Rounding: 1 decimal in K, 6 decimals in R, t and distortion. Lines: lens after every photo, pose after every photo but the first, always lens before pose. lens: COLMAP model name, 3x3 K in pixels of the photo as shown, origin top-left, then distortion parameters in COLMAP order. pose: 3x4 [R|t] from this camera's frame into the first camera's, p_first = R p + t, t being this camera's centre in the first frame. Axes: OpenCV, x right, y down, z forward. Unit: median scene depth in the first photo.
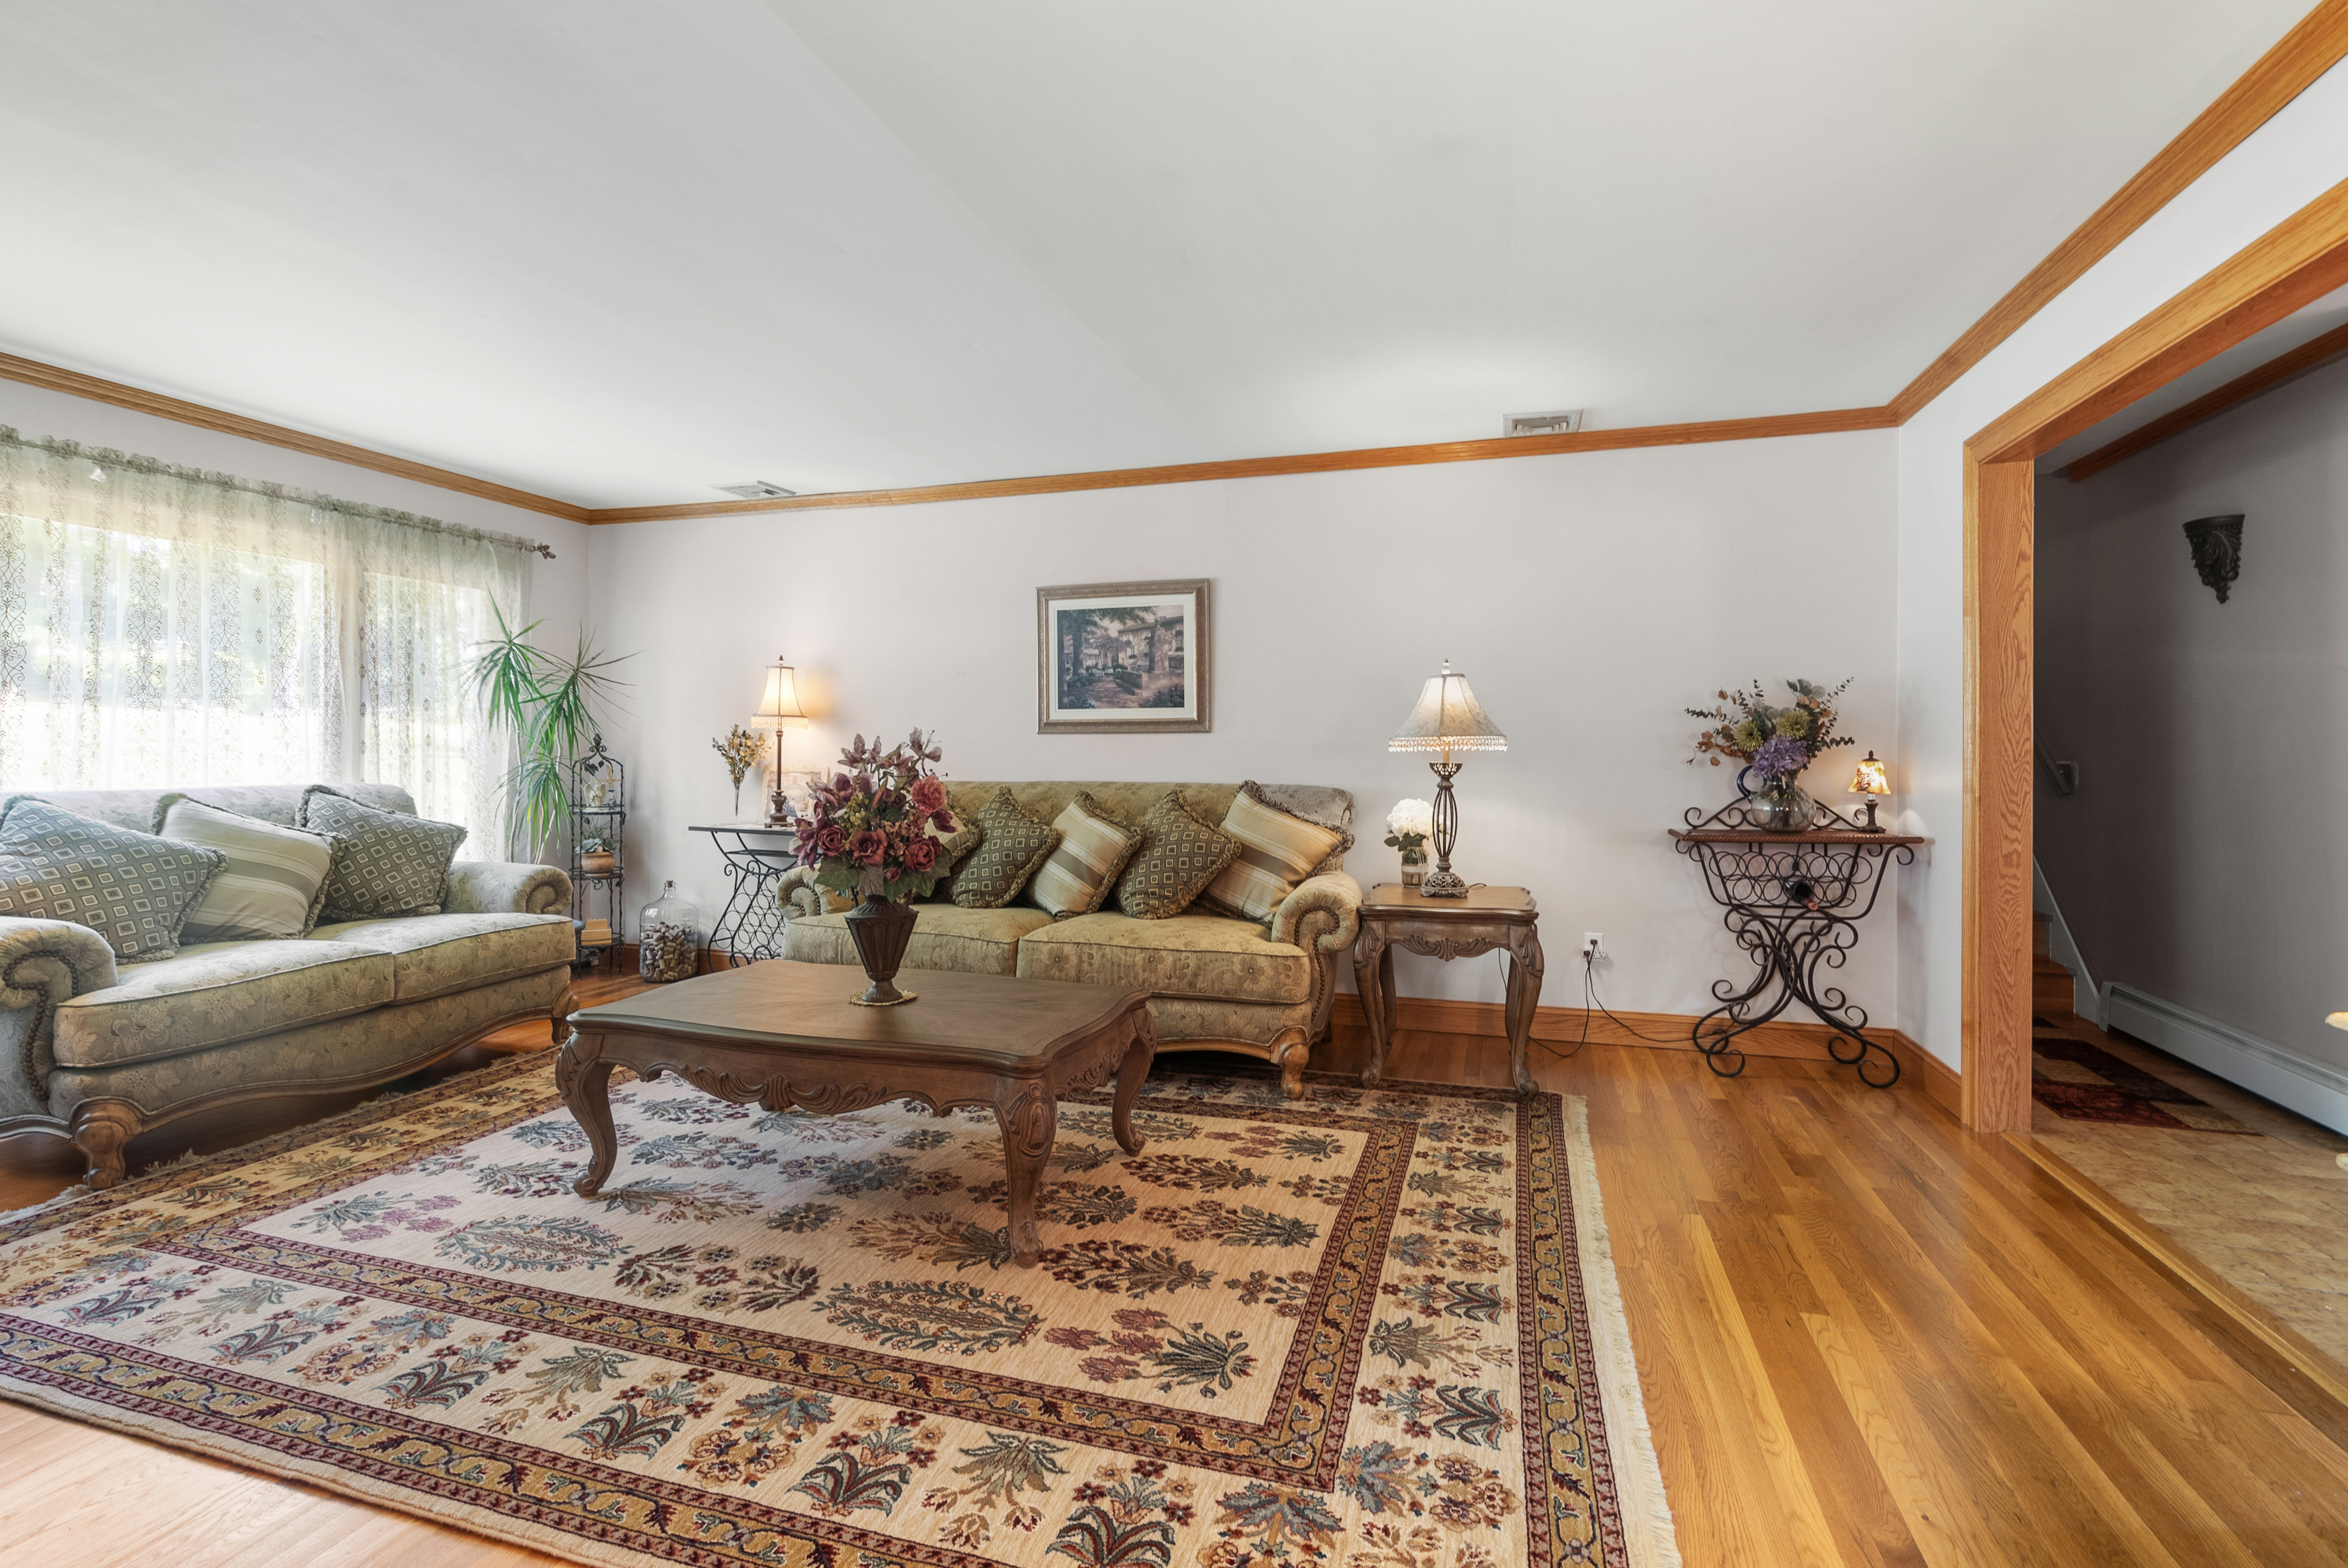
lens RADIAL K [[1078.6, 0, 1159.3], [0, 1078.6, 742.2], [0, 0, 1]] dist [-0.005628, 0.004167]
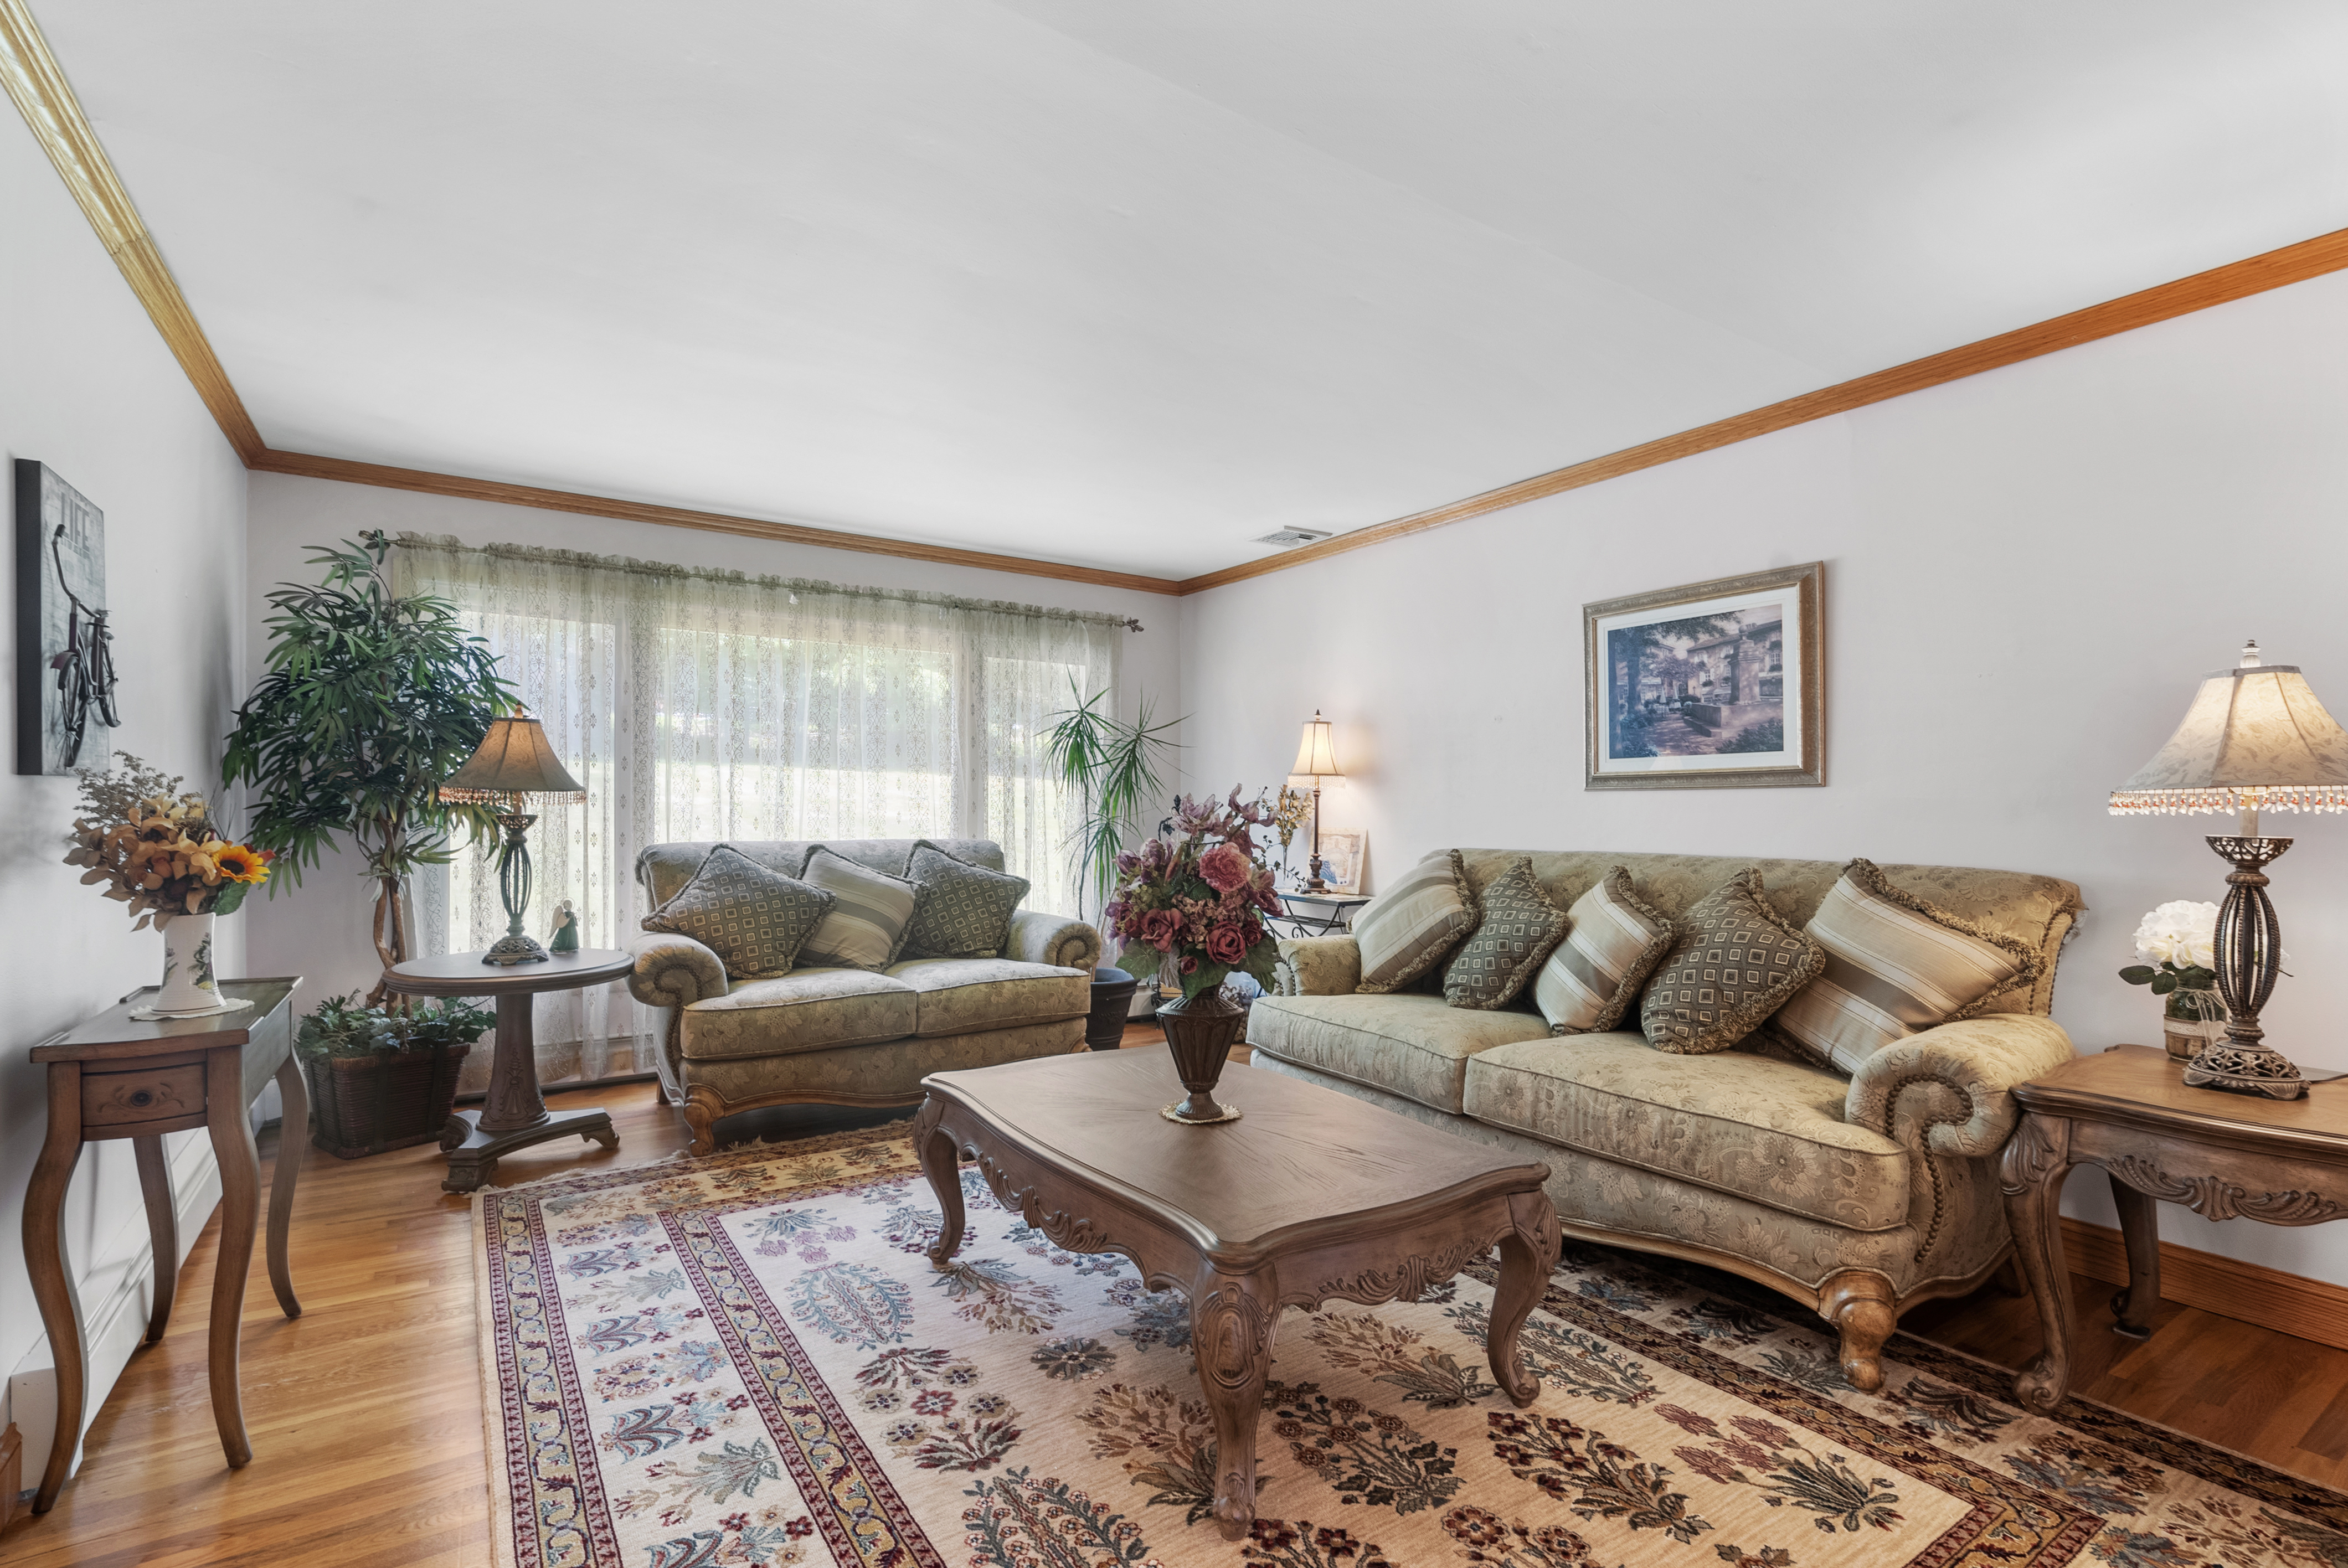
lens RADIAL K [[1078.6, 0, 1172.9], [0, 1078.6, 799.9], [0, 0, 1]] dist [-0.005628, 0.004167]
pose [[0.782655, -0.004925, -0.622437, 0.189396], [0.003319, 0.999988, -0.003739, 0.001194], [0.622447, 0.000861, 0.782661, 0.269715]]
